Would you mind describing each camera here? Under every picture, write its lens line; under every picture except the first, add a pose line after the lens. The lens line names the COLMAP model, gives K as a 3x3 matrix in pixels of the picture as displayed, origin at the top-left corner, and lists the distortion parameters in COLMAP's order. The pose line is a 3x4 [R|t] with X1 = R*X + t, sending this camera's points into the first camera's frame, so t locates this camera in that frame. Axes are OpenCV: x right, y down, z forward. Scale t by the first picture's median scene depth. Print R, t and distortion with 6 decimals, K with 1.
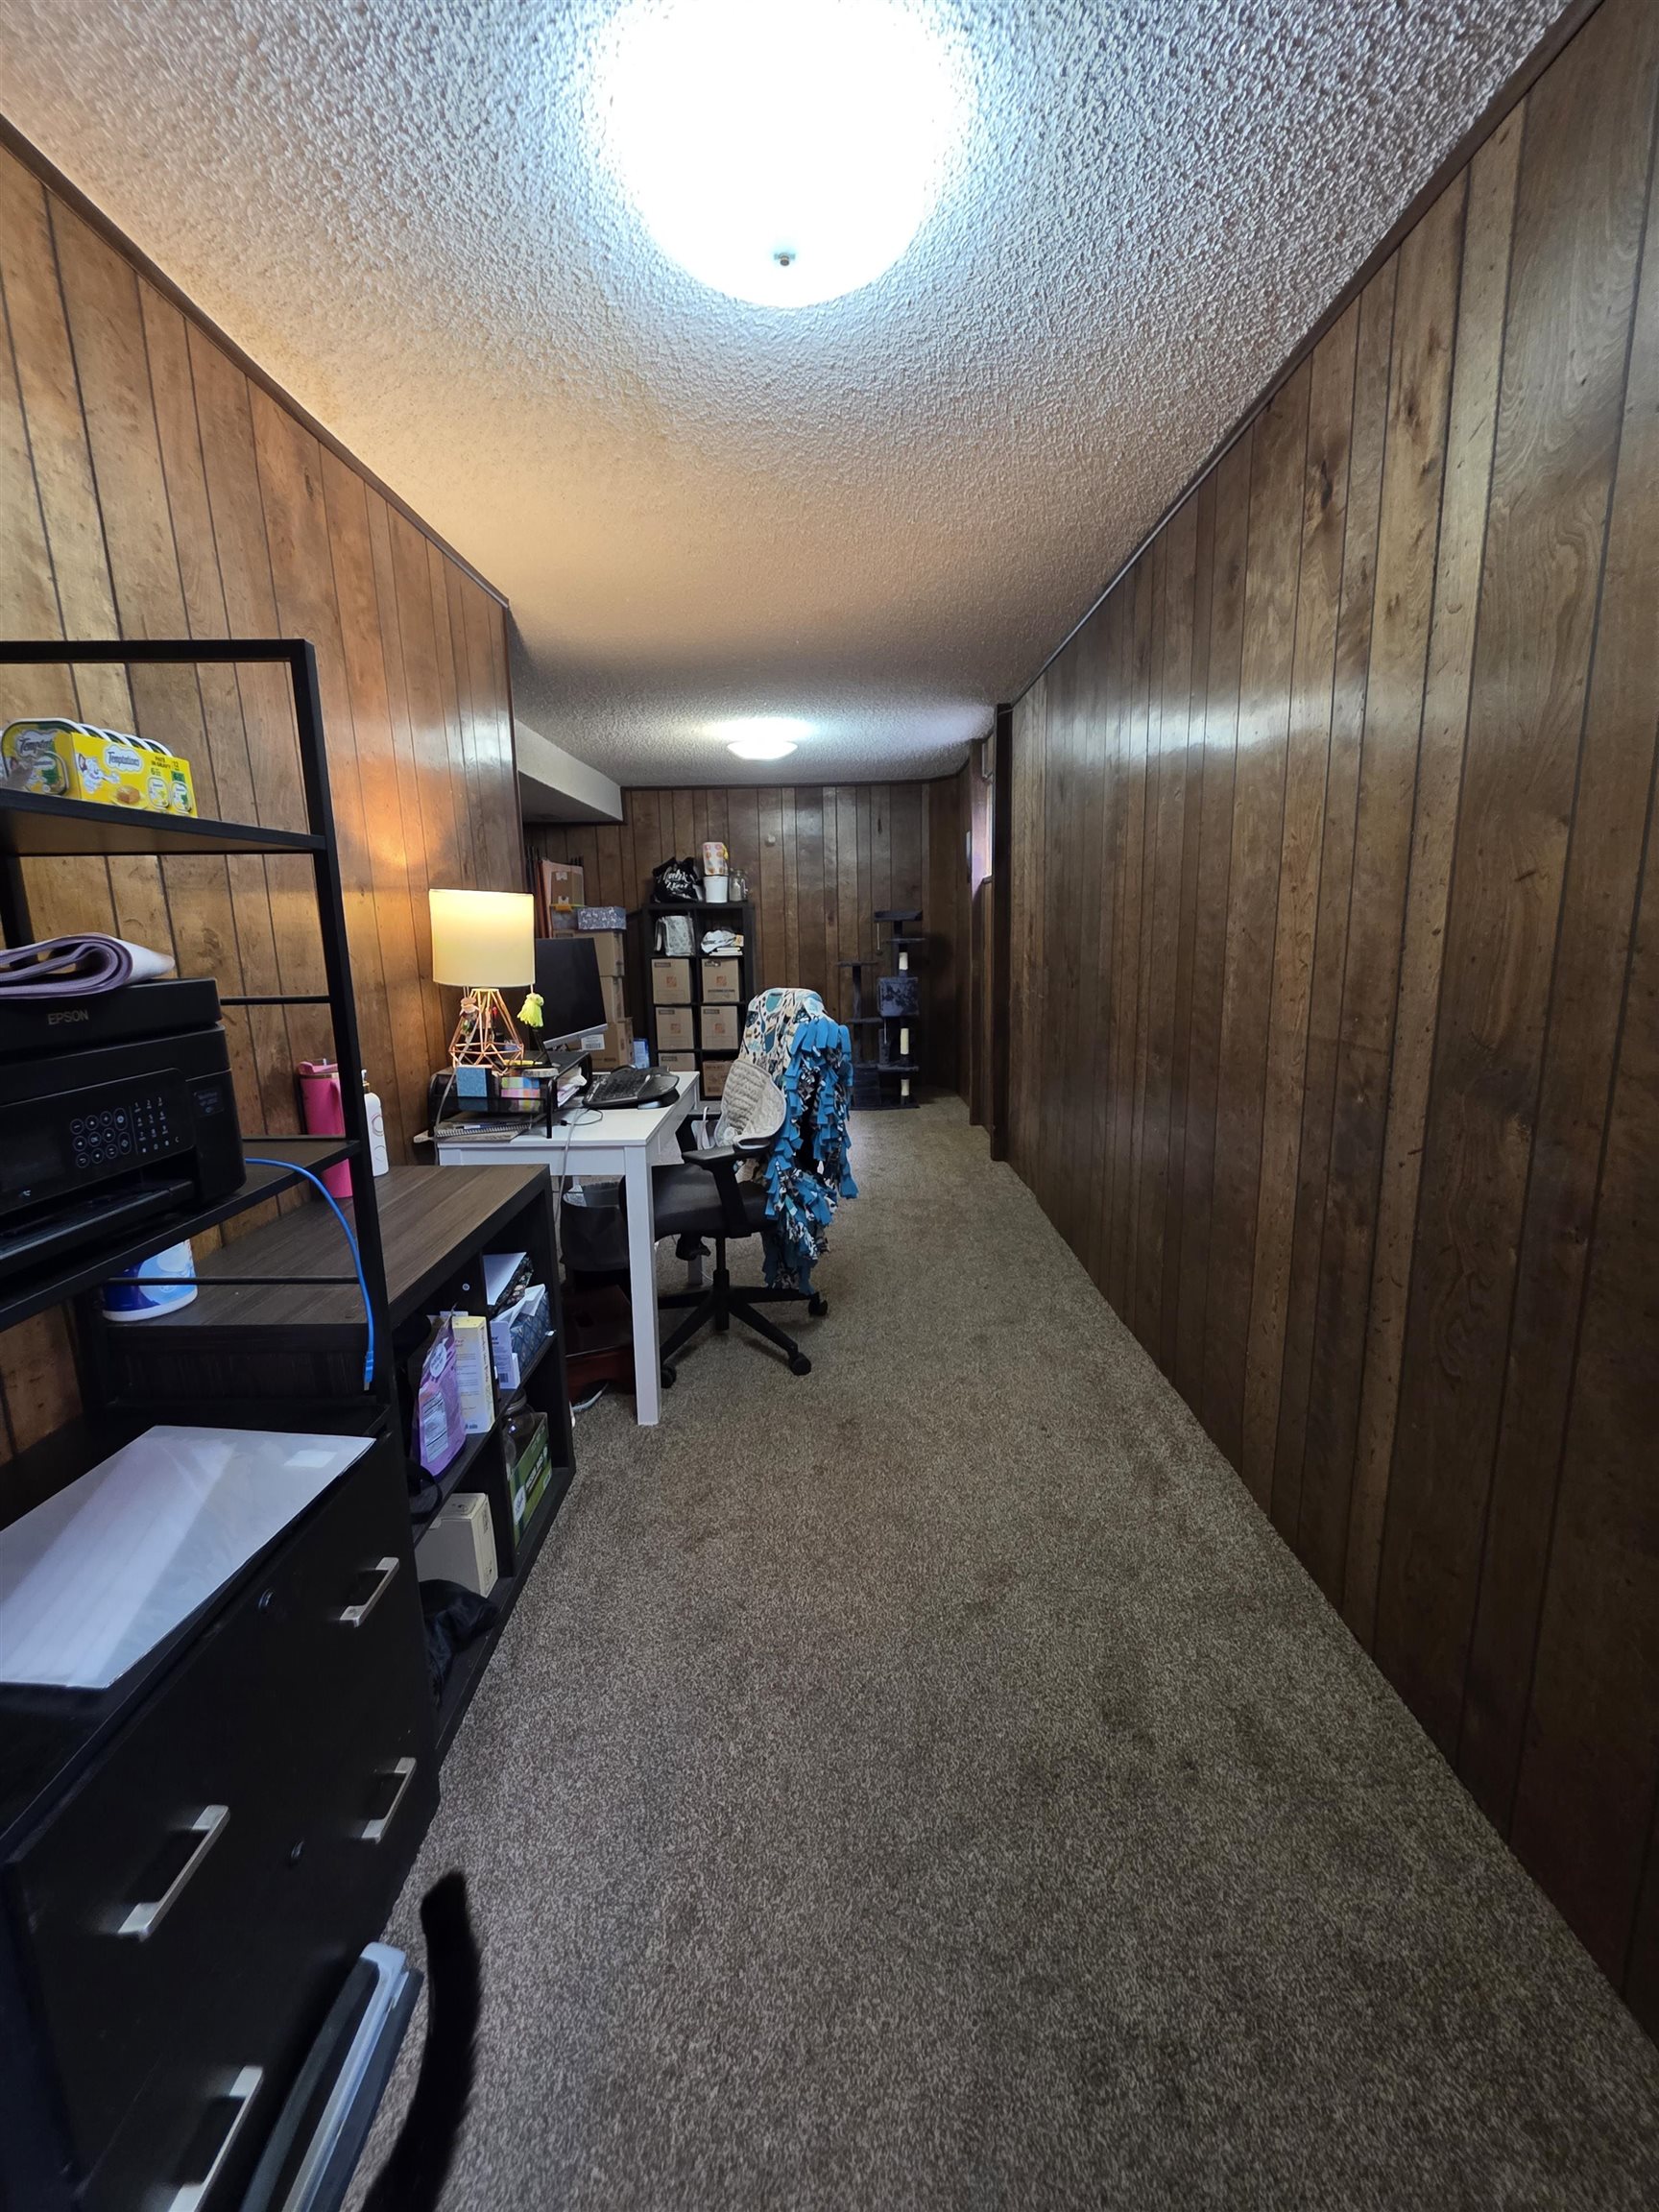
lens RADIAL K [[880.7, 0, 832.9], [0, 880.7, 1086.8], [0, 0, 1]] dist [0.002582, -0.001236]
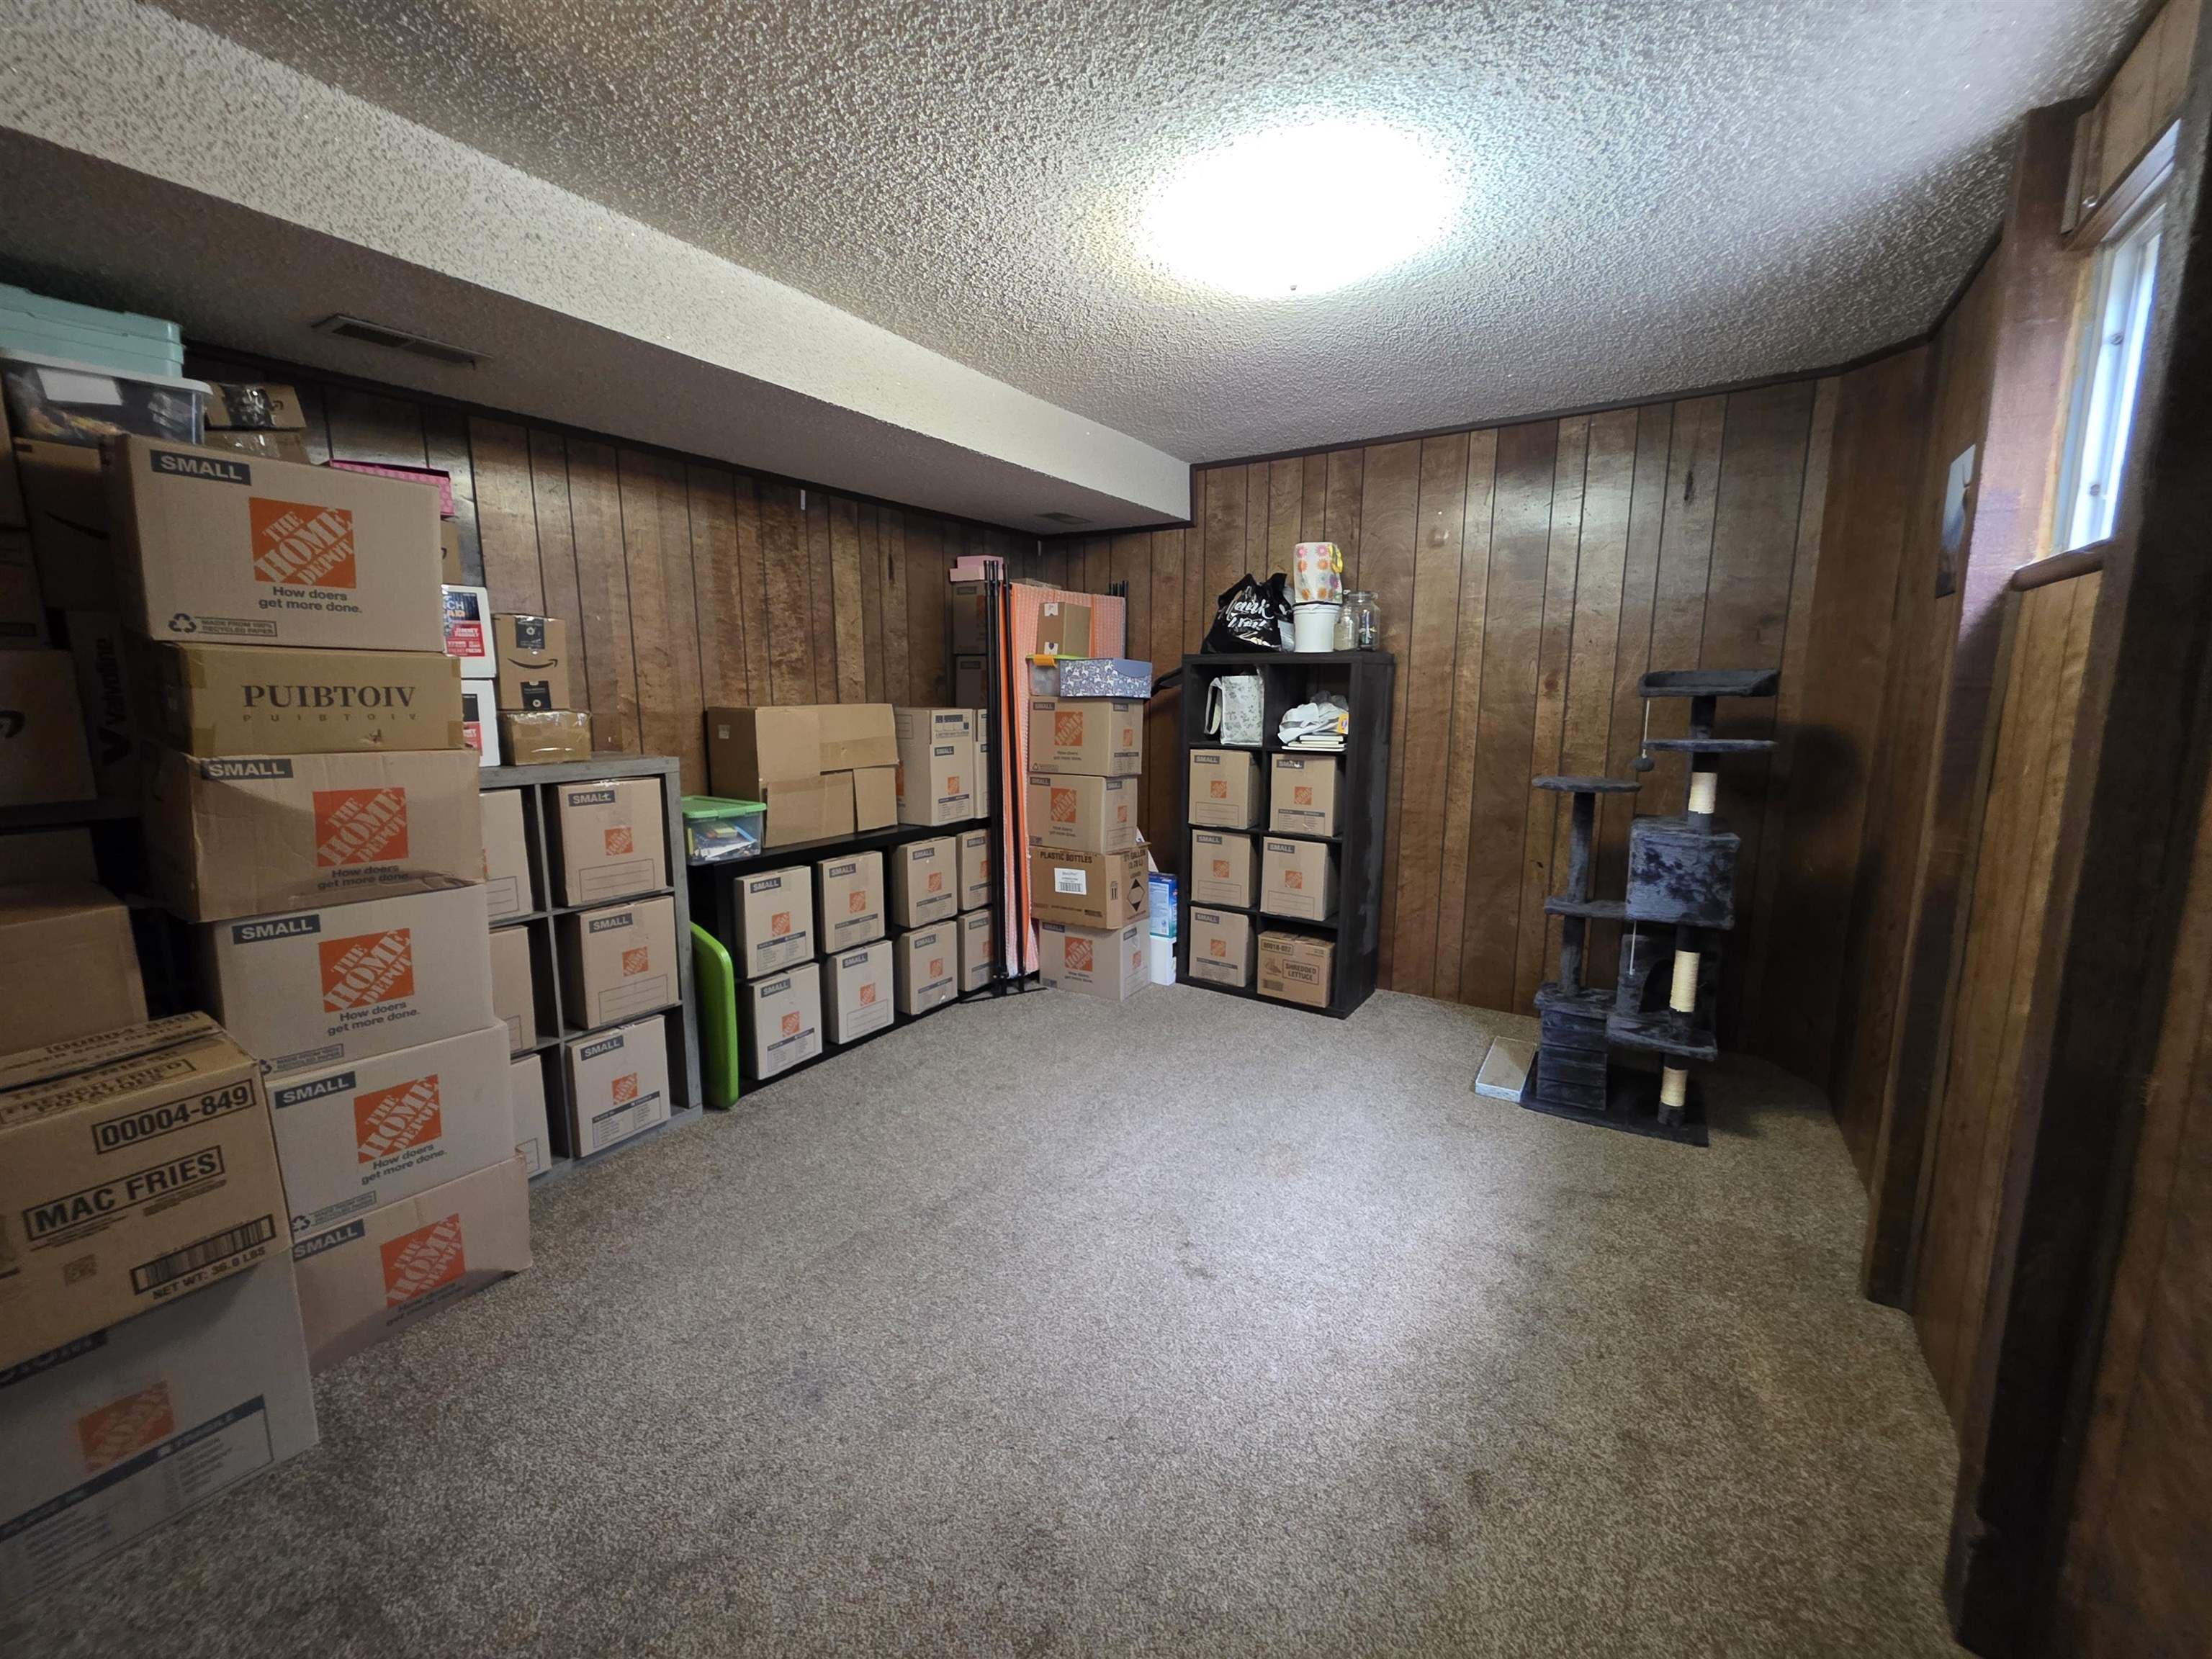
lens RADIAL K [[880.7, 0, 1097.4], [0, 880.7, 822.8], [0, 0, 1]] dist [0.002582, -0.001236]
pose [[0.836323, 0.104957, -0.538096, 0.160498], [-0.115803, 0.993177, 0.013739, -0.244979], [0.535866, 0.050823, 0.842772, 1.203522]]
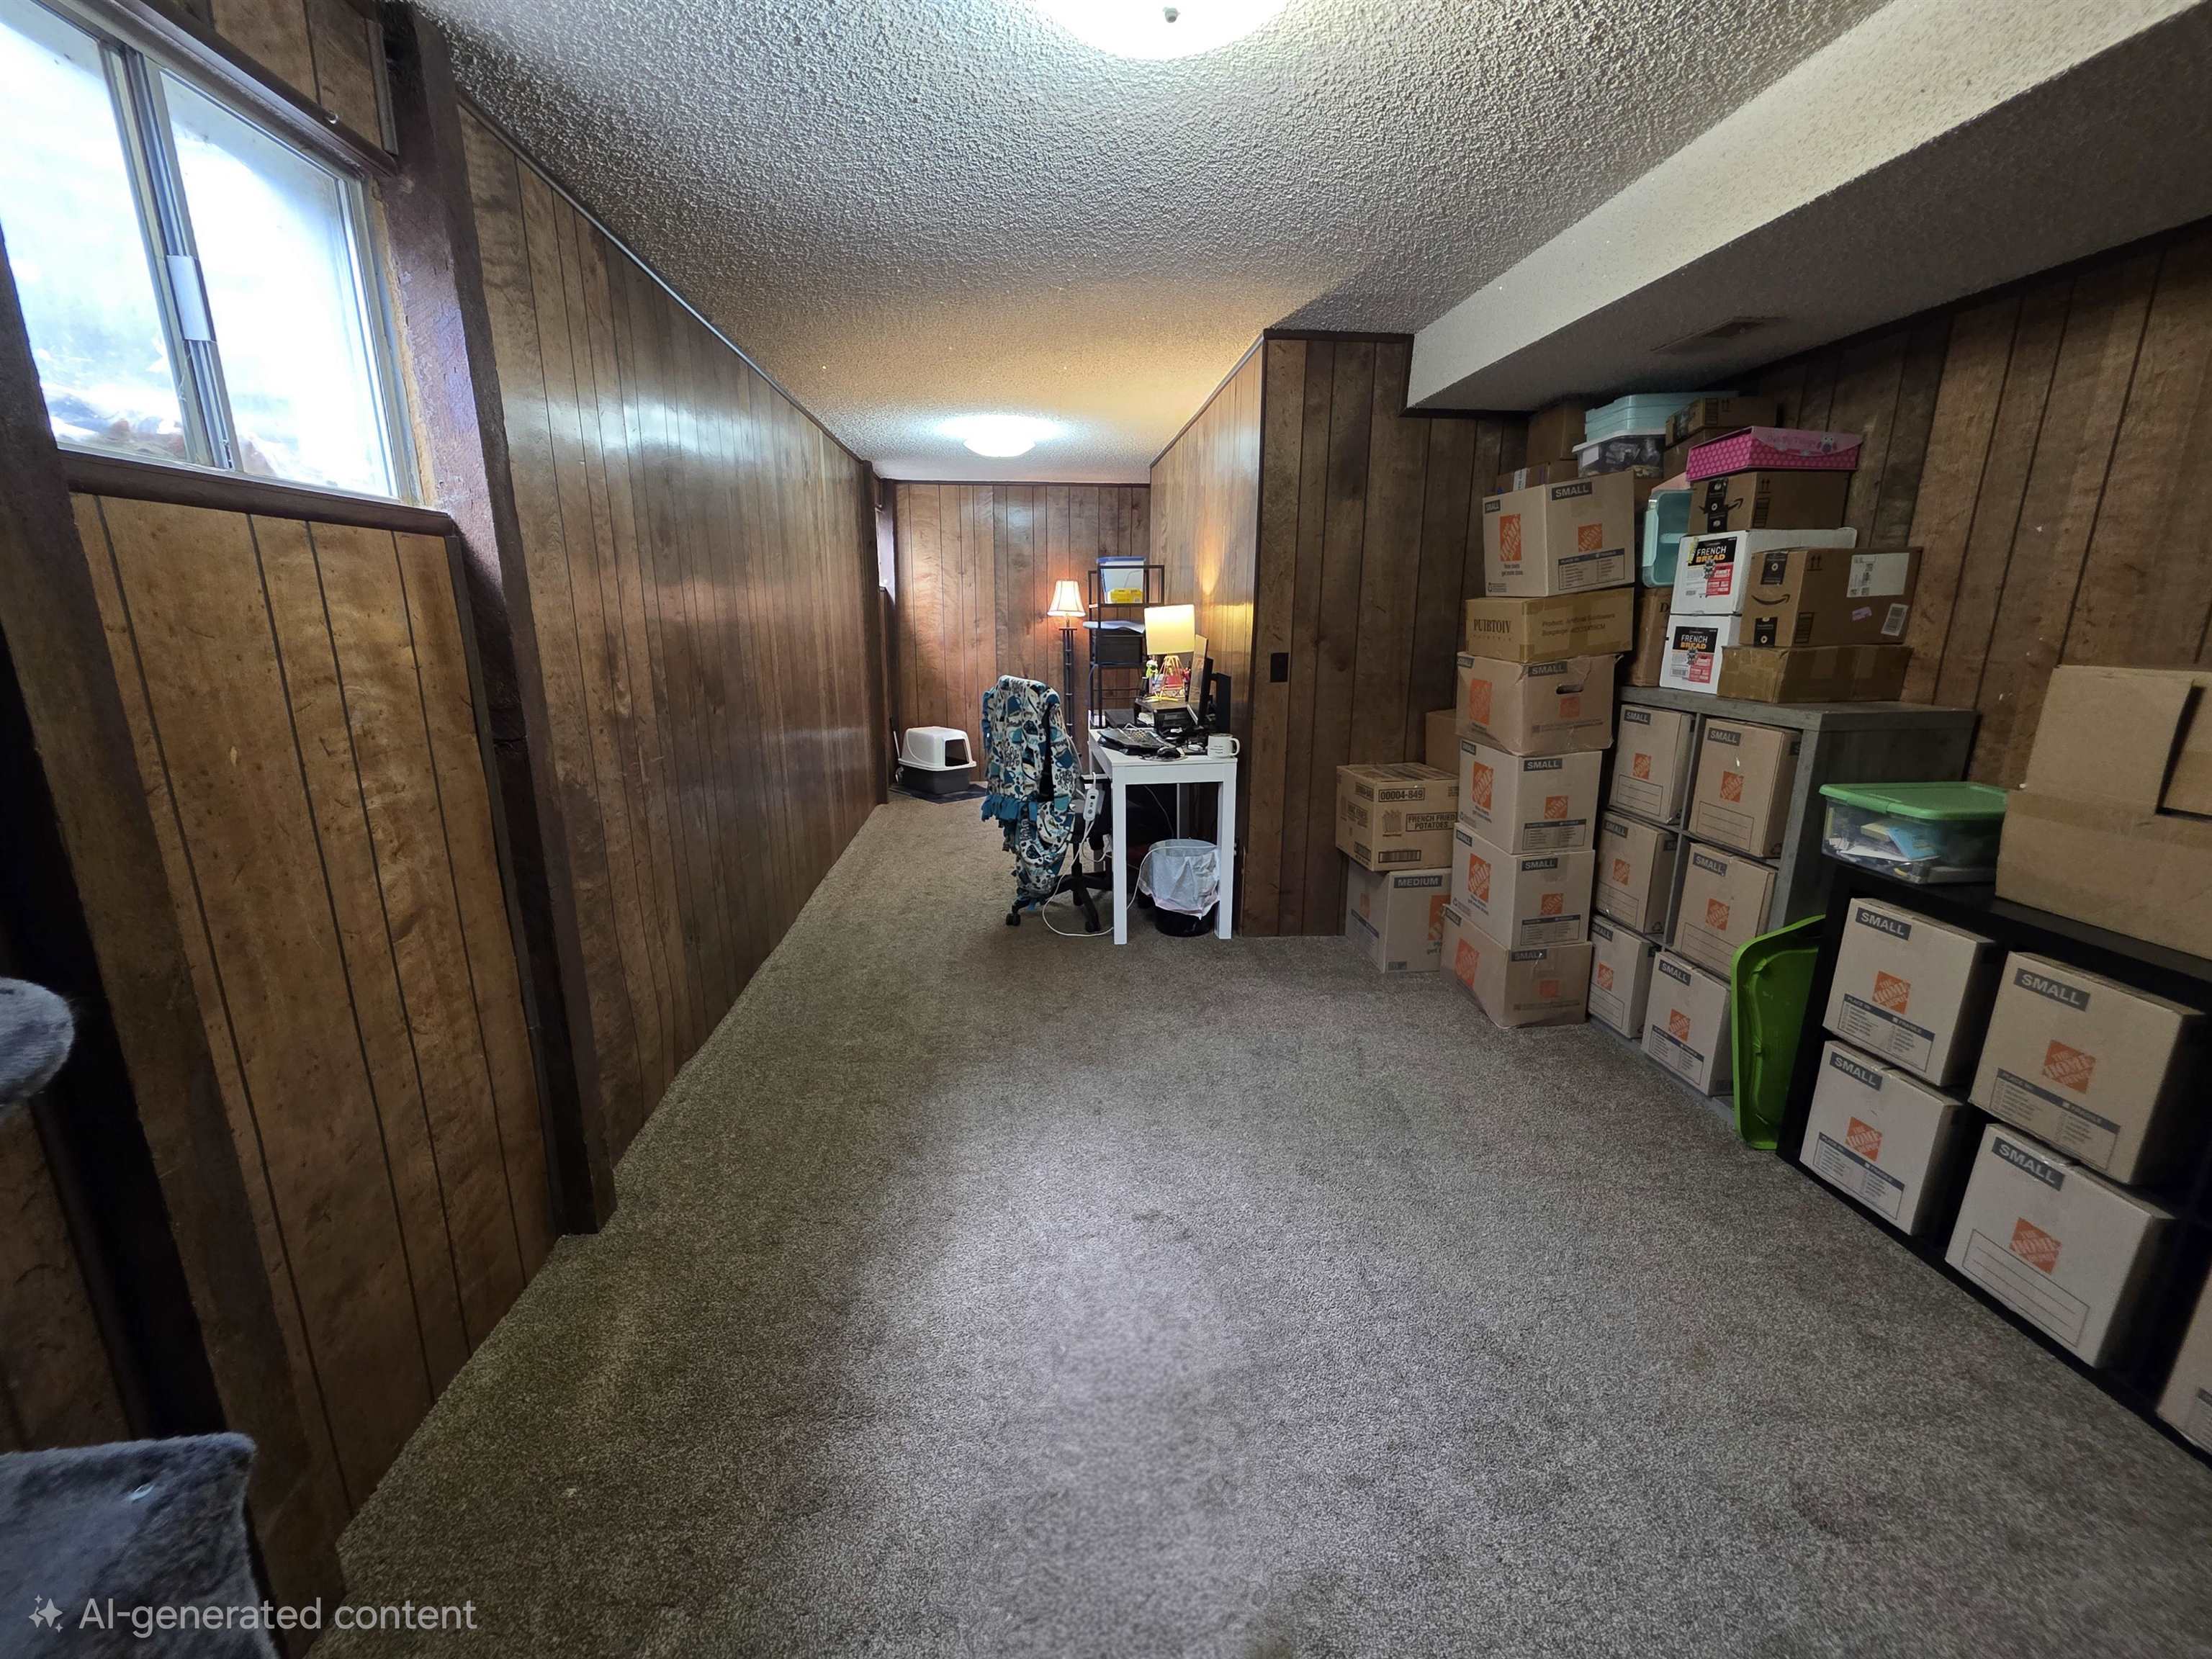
lens RADIAL K [[880.7, 0, 1092.3], [0, 880.7, 821.8], [0, 0, 1]] dist [0.002582, -0.001236]
pose [[-0.995594, 0.043524, -0.083051, -0.045097], [0.005526, 0.911435, 0.411407, -0.501864], [0.093601, 0.409135, -0.907660, 2.526043]]
